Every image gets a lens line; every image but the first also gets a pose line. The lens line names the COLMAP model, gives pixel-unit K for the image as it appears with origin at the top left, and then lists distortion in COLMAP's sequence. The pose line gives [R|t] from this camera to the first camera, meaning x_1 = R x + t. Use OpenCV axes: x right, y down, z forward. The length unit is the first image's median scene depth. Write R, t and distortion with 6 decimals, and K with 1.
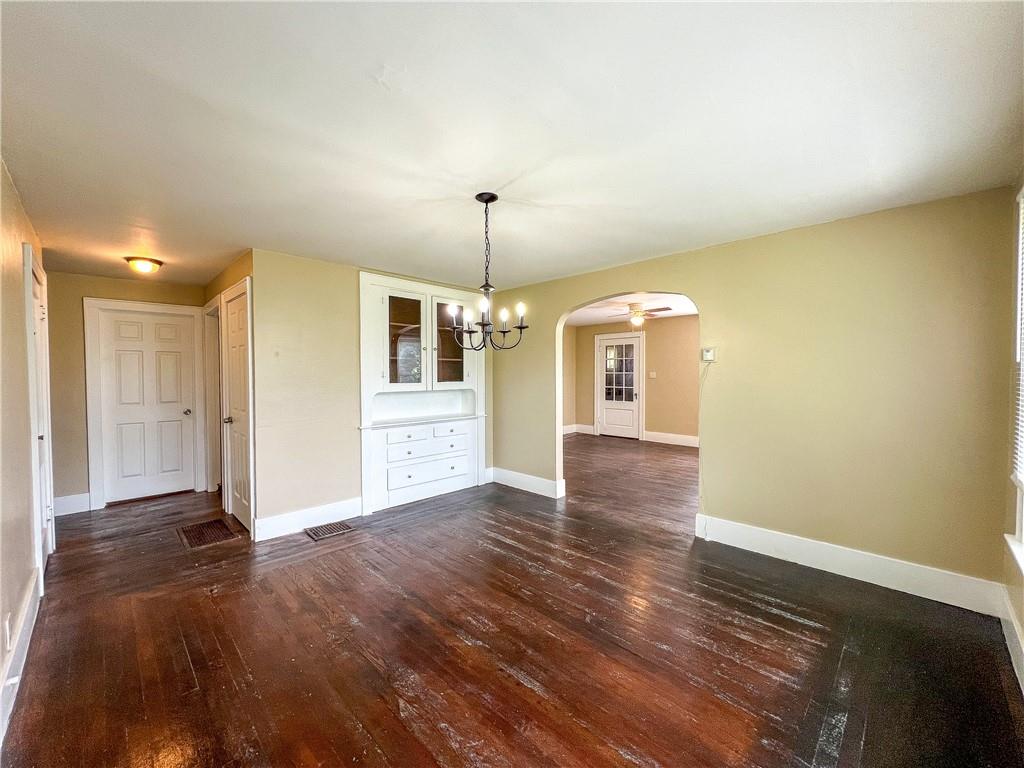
lens RADIAL K [[412.3, 0, 509.8], [0, 412.3, 383.8], [0, 0, 1]] dist [-0.000764, 0.000064]
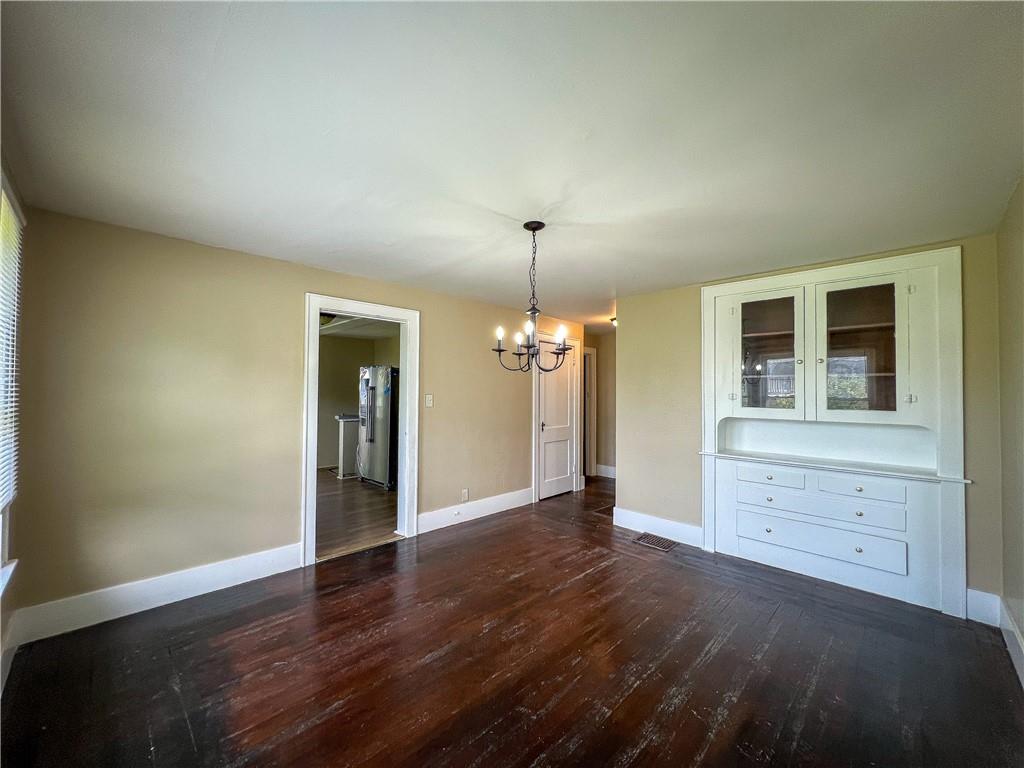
lens RADIAL K [[412.3, 0, 509.8], [0, 412.3, 383.8], [0, 0, 1]] dist [-0.000764, 0.000064]
pose [[-0.006386, -0.017411, -0.999828, 0.659642], [-0.035773, 0.999212, -0.017172, -0.021119], [0.999340, 0.035657, -0.007004, 0.645332]]
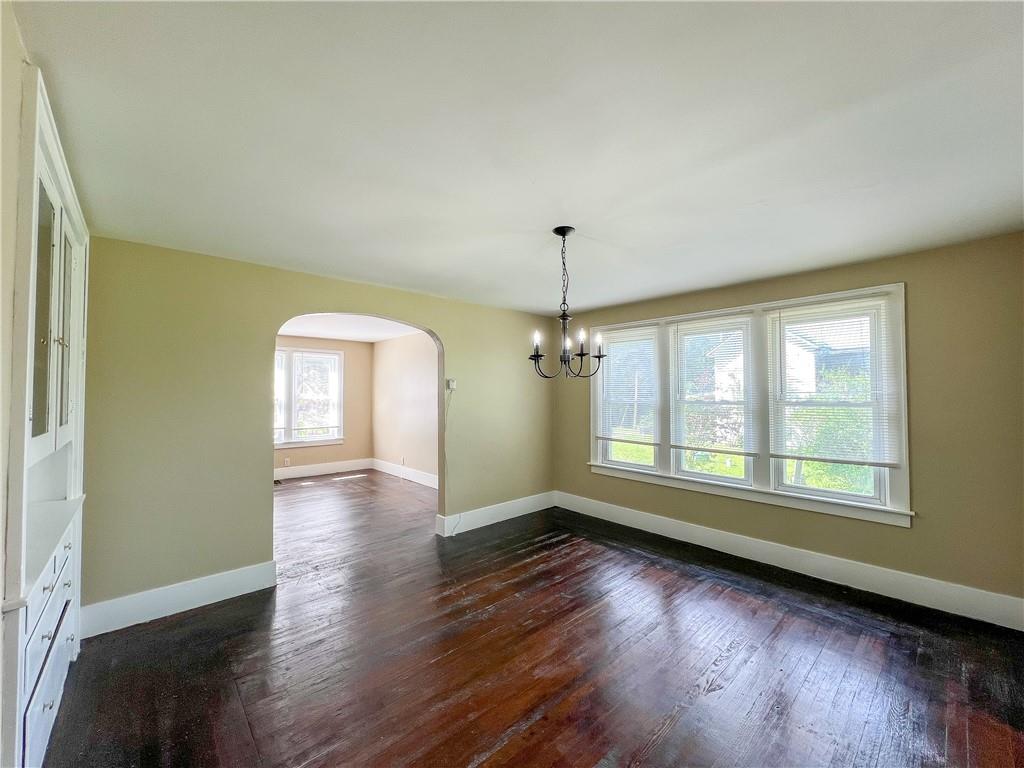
lens RADIAL K [[408.0, 0, 510.1], [0, 408.0, 383.4], [0, 0, 1]] dist [-0.000956, 0.000061]
pose [[0.053529, 0.031892, 0.998057, -0.717548], [0.033649, 0.998865, -0.033723, -0.024305], [-0.997999, 0.035389, 0.052396, 0.734426]]
